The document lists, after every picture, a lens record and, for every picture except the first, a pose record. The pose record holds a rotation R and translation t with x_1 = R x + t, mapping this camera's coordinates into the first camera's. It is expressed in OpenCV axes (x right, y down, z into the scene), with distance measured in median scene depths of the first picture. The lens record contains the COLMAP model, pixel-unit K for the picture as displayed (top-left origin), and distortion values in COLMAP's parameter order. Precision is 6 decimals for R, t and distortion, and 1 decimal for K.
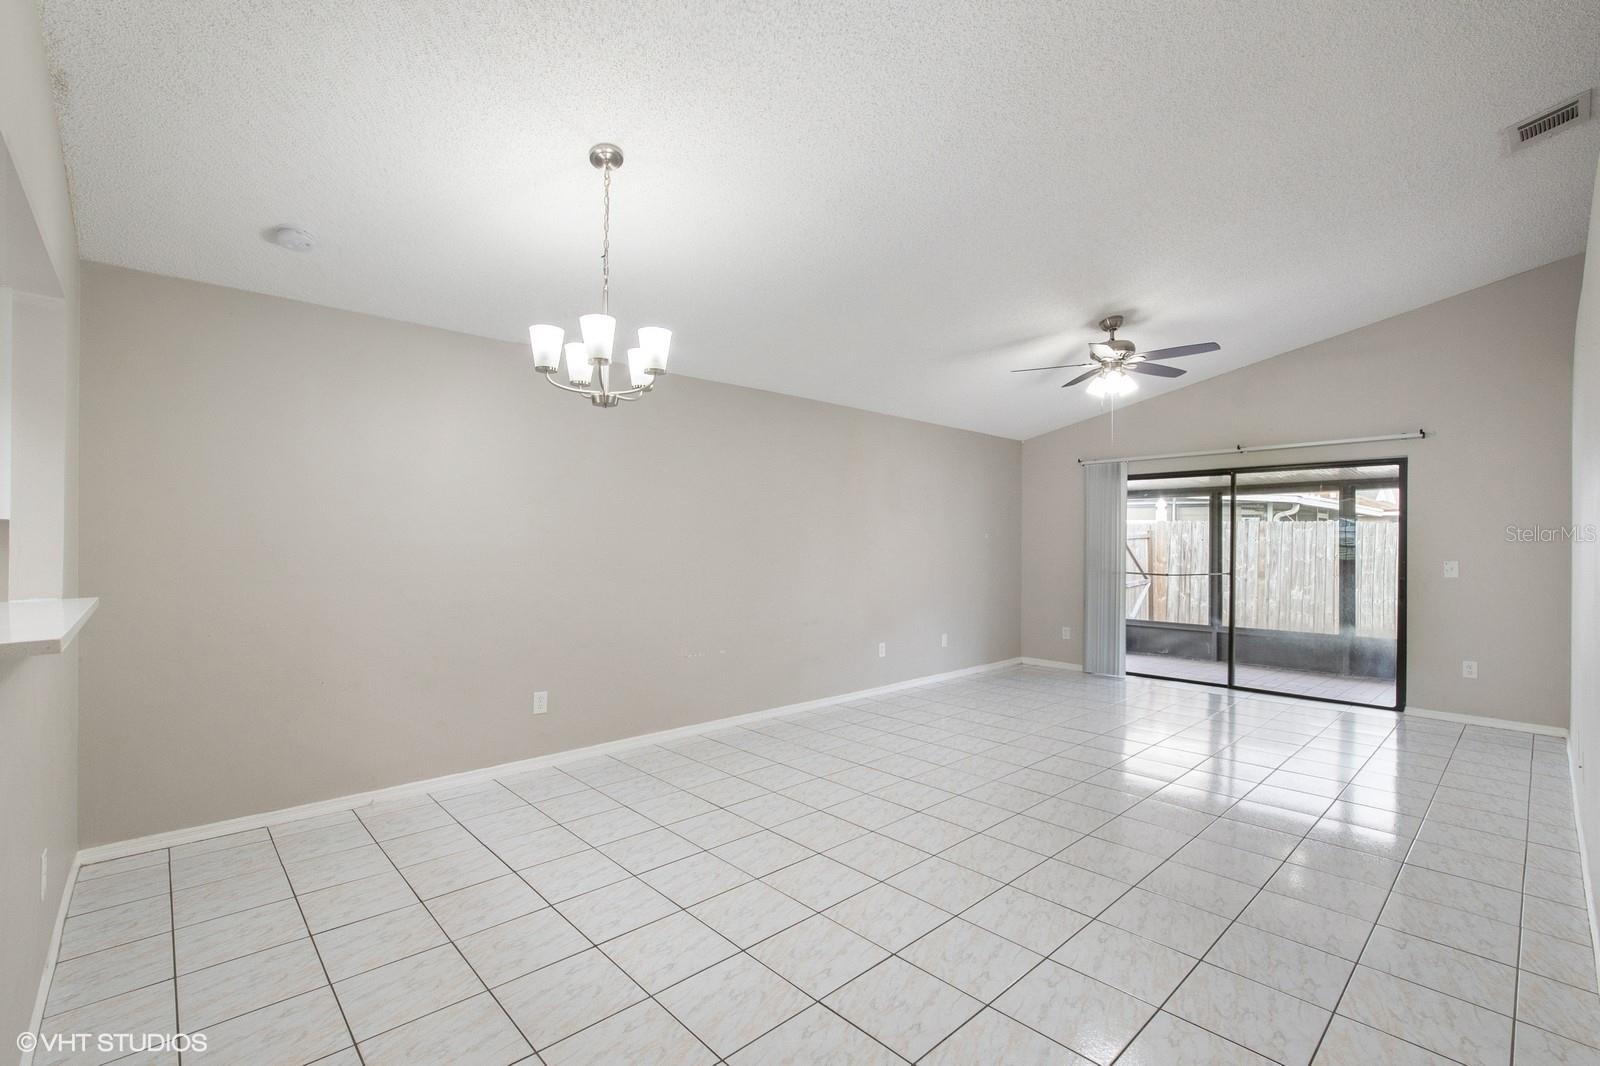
lens RADIAL K [[703.8, 0, 772.7], [0, 703.8, 539.3], [0, 0, 1]] dist [-0.020450, 0.004322]
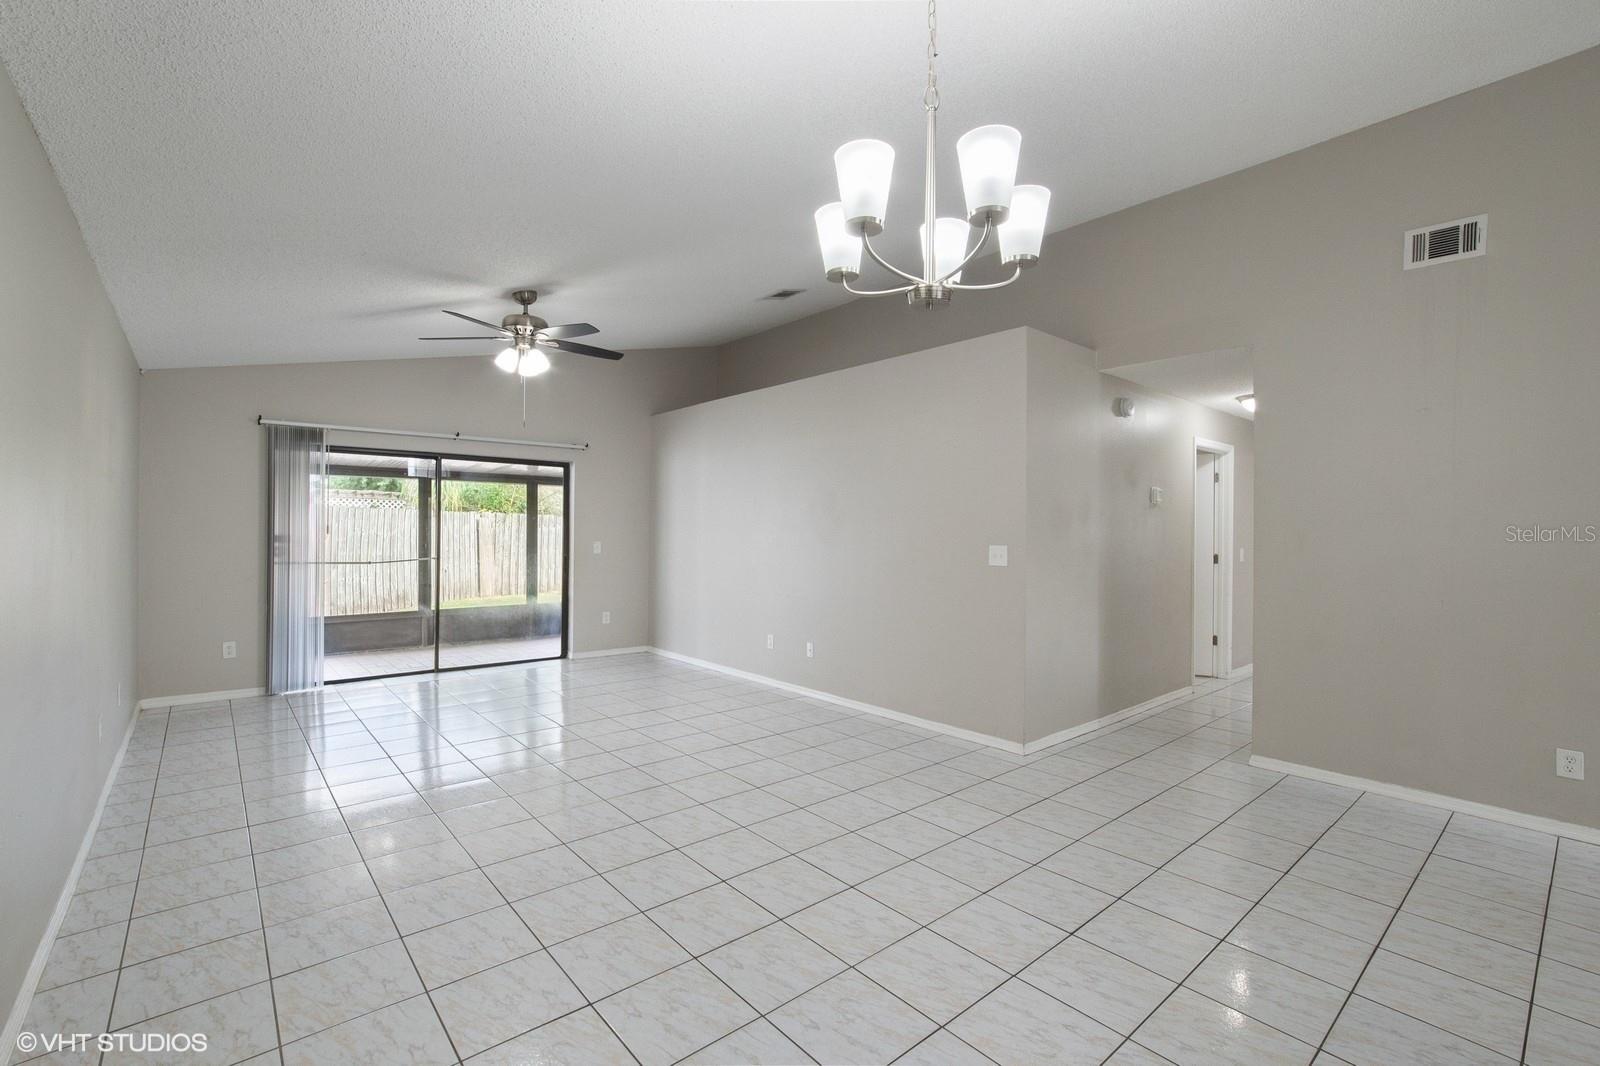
lens RADIAL K [[703.8, 0, 809.9], [0, 703.8, 529.4], [0, 0, 1]] dist [-0.020450, 0.004322]
pose [[0.004370, -0.000839, 0.999990, -0.386703], [-0.015058, 0.999886, 0.000905, -0.001011], [-0.999877, -0.015062, 0.004357, 0.507445]]
